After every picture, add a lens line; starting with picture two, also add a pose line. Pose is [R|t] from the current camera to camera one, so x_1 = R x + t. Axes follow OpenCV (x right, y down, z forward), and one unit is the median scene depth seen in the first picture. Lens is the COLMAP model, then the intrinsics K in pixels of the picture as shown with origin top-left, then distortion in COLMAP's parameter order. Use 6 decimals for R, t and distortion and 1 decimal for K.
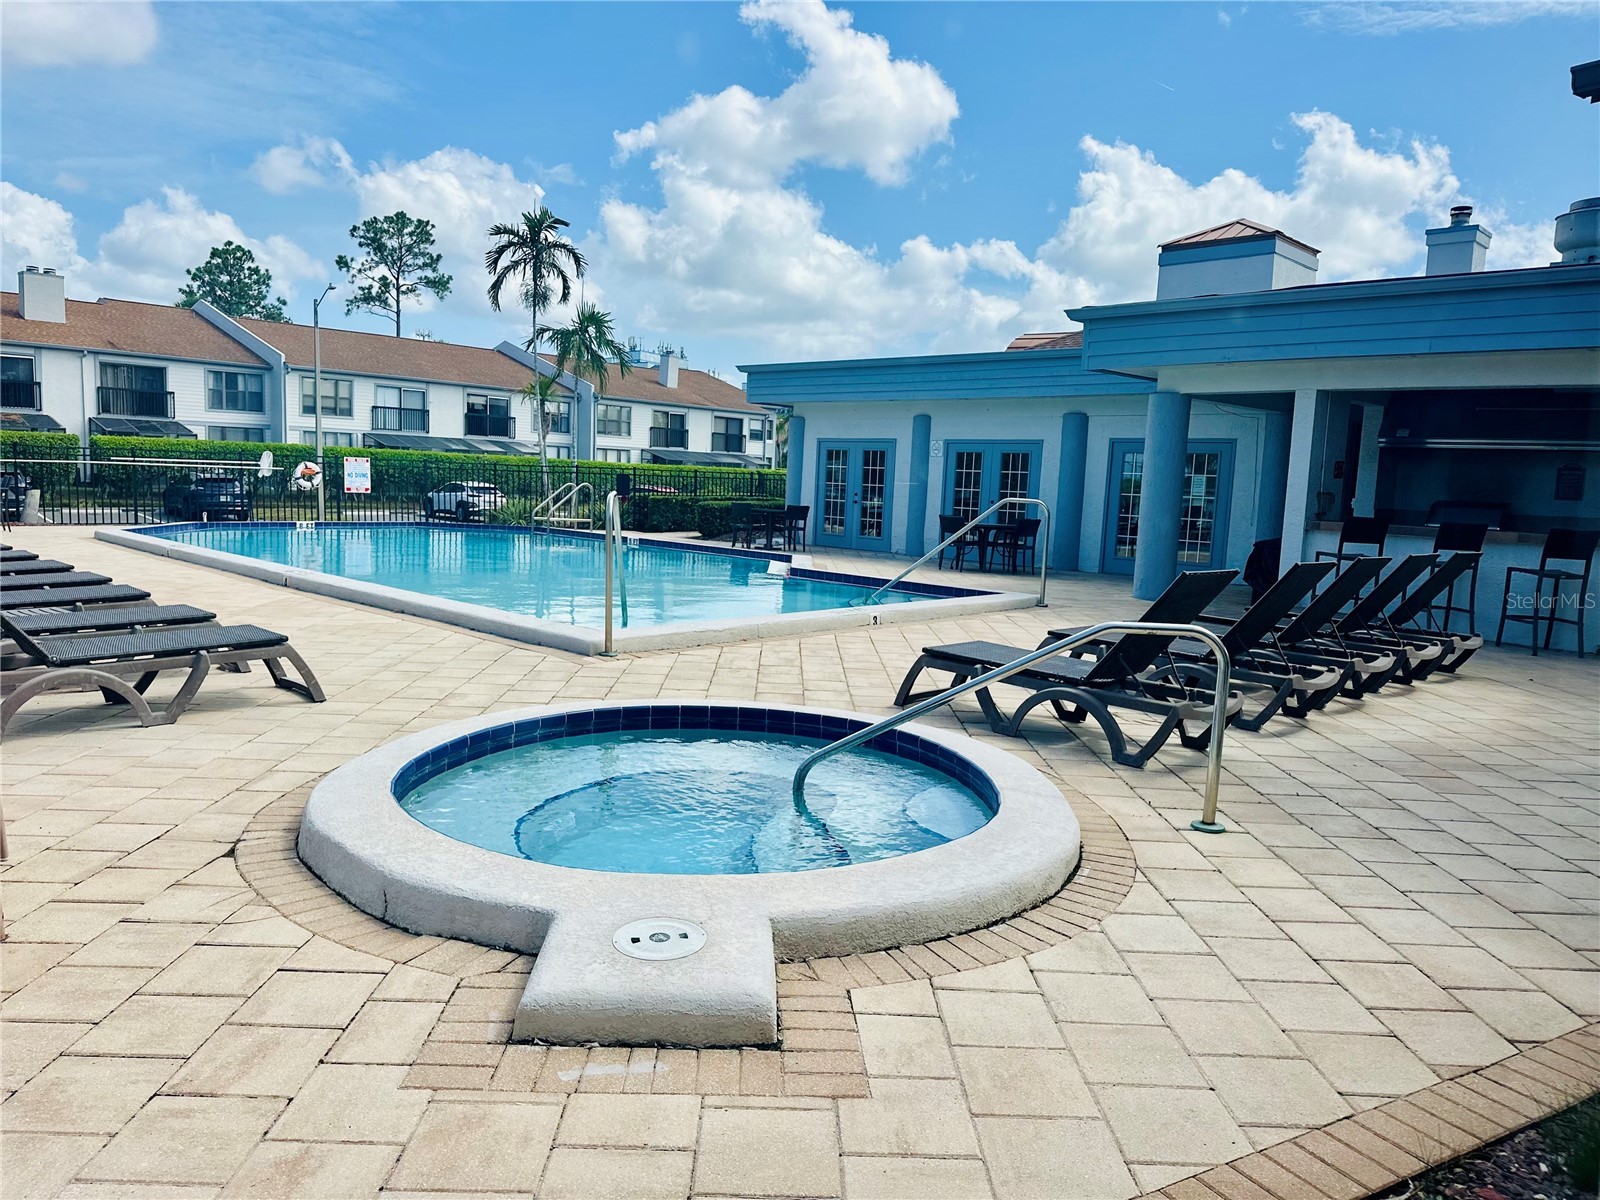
lens RADIAL K [[1124.2, 0, 798.0], [0, 1124.2, 608.5], [0, 0, 1]] dist [0.093449, -0.121900]
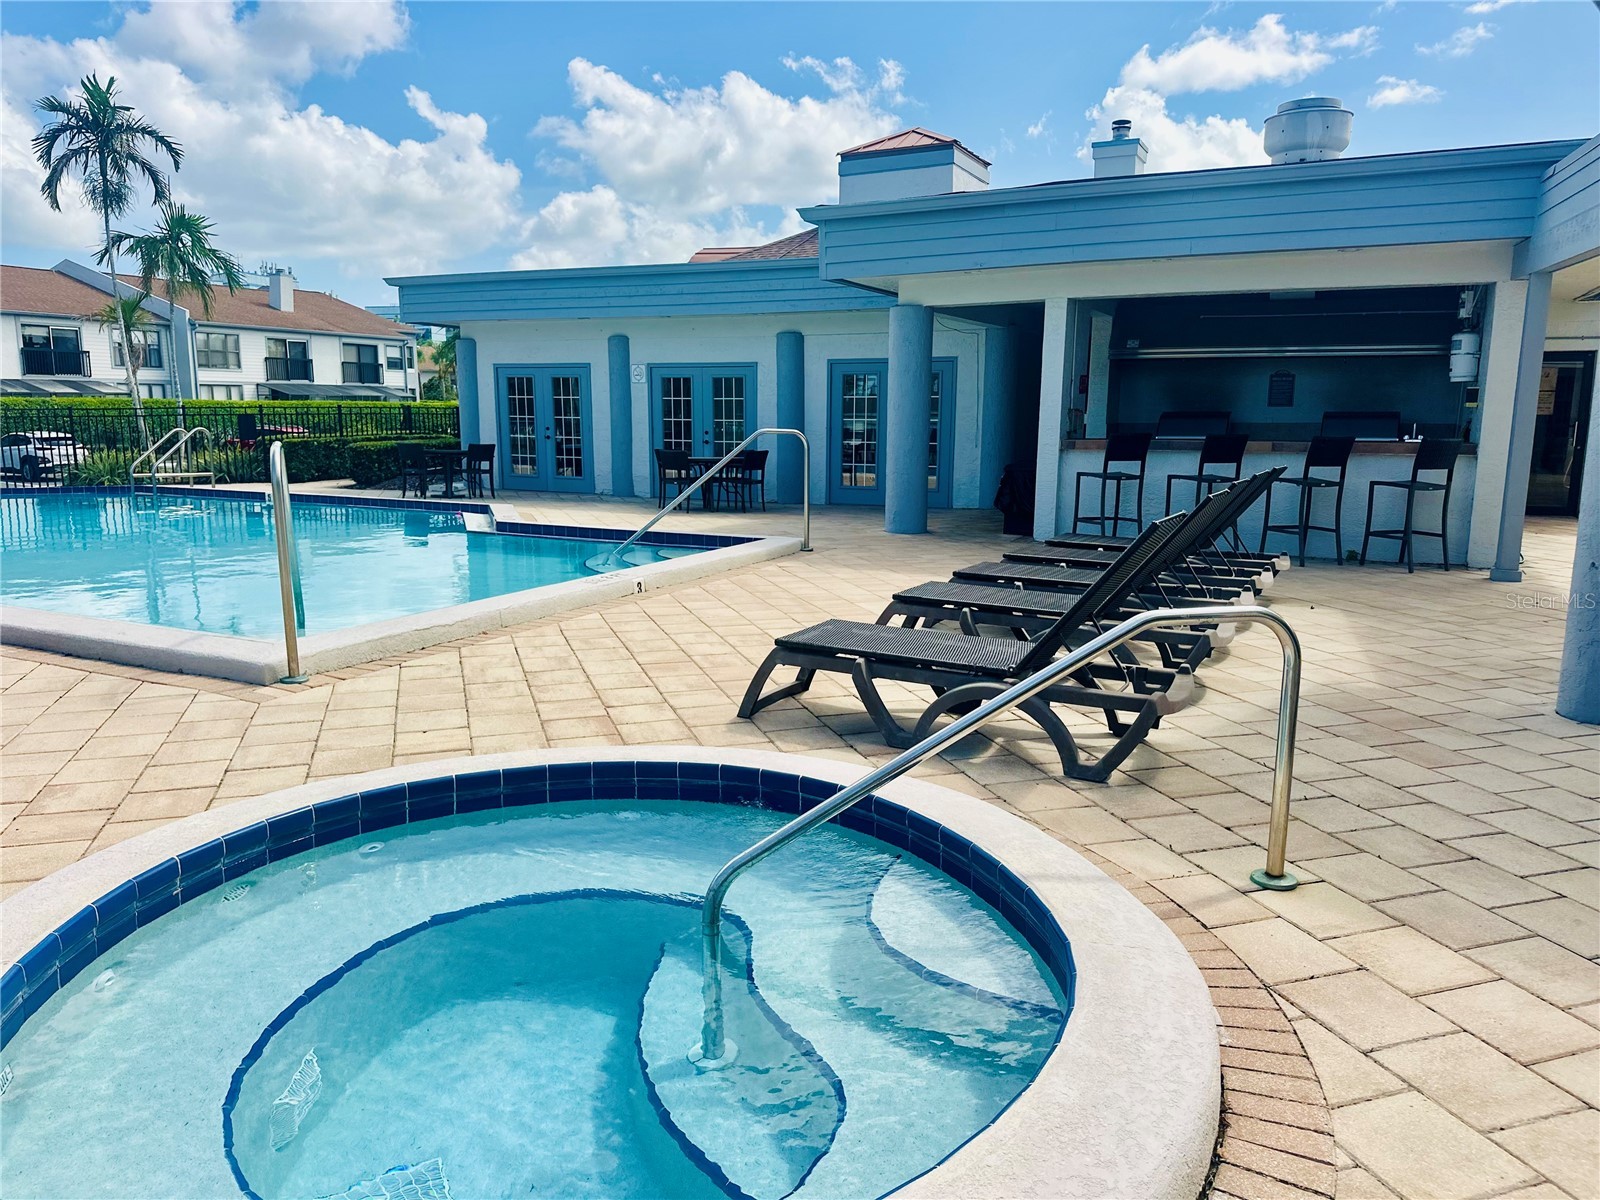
lens RADIAL K [[1114.1, 0, 804.2], [0, 1114.1, 608.1], [0, 0, 1]] dist [0.088272, -0.139946]
pose [[0.950498, -0.090980, 0.297113, -0.029910], [0.071518, 0.994559, 0.075752, -0.013903], [-0.302389, -0.050753, 0.951833, 0.100714]]
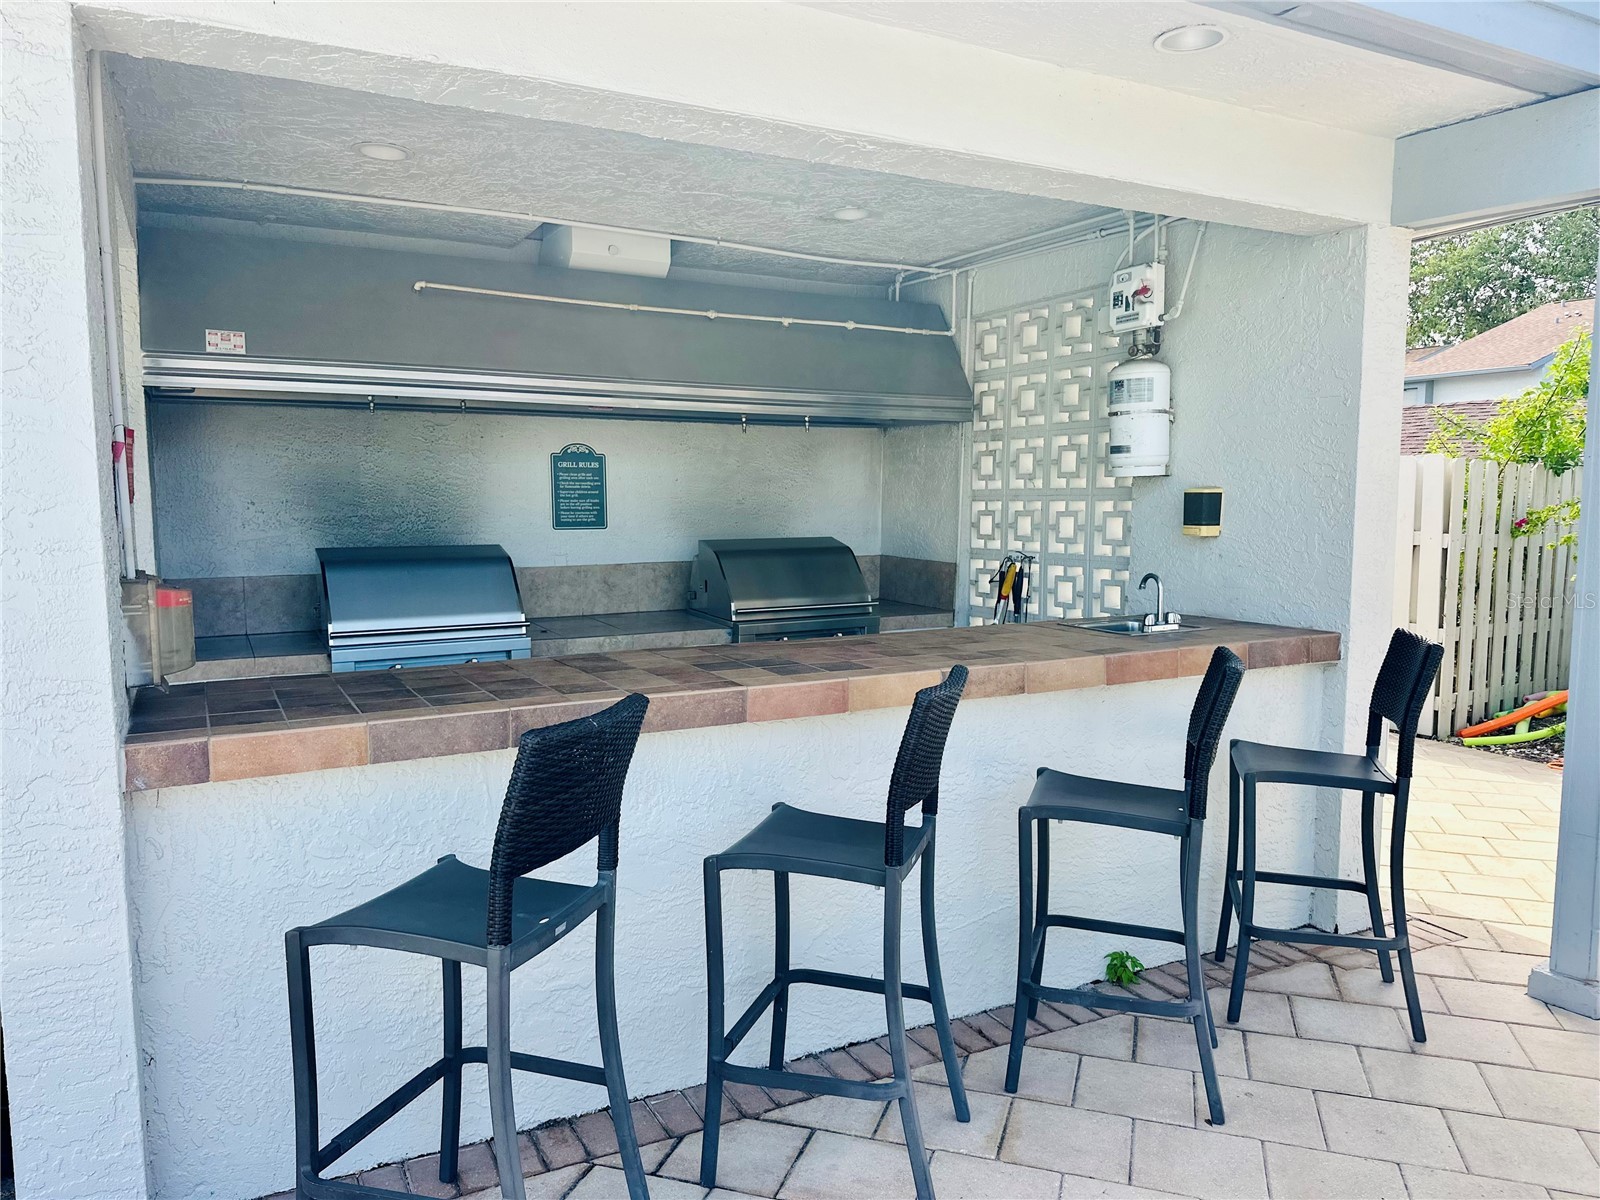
lens RADIAL K [[1124.2, 0, 798.0], [0, 1124.2, 608.5], [0, 0, 1]] dist [0.093449, -0.121900]
pose [[0.323887, -0.138153, 0.935955, 0.183423], [0.127428, 0.986637, 0.101537, -0.061646], [-0.937475, 0.086380, 0.337163, 0.492516]]
